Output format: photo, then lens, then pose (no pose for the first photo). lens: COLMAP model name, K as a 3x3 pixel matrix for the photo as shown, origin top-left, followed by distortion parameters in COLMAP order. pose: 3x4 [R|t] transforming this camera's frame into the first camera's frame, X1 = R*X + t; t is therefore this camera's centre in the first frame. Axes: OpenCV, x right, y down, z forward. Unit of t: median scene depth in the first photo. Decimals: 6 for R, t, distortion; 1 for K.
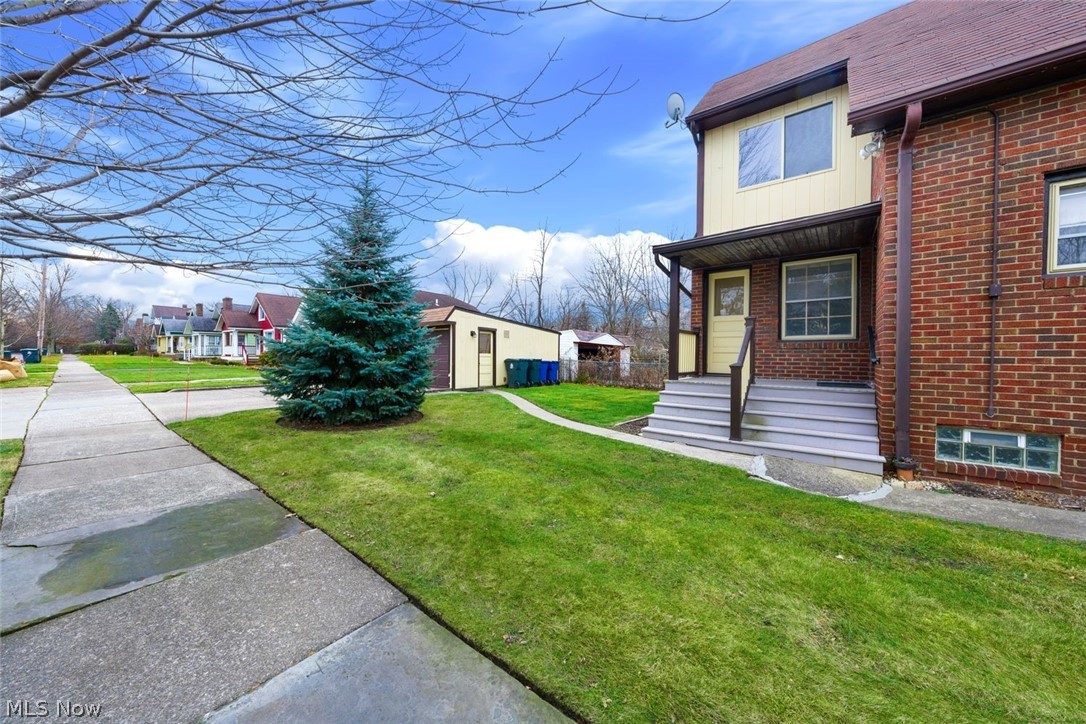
lens RADIAL K [[373.1, 0, 543.0], [0, 373.1, 362.0], [0, 0, 1]] dist [-0.001415, 0.000183]
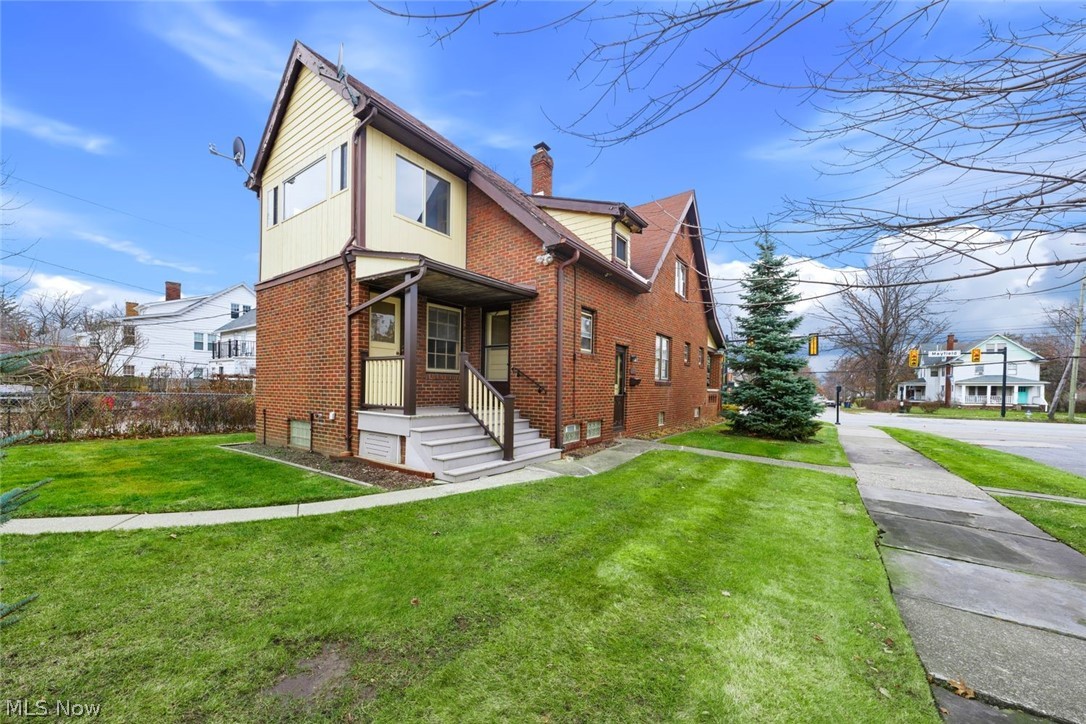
lens RADIAL K [[377.0, 0, 542.5], [0, 377.0, 389.9], [0, 0, 1]] dist [-0.000292, 0.000040]
pose [[0.021597, -0.012870, 0.999684, -0.652940], [0.000158, 0.999917, 0.012869, -0.024874], [-0.999767, -0.000120, 0.021597, 0.855131]]
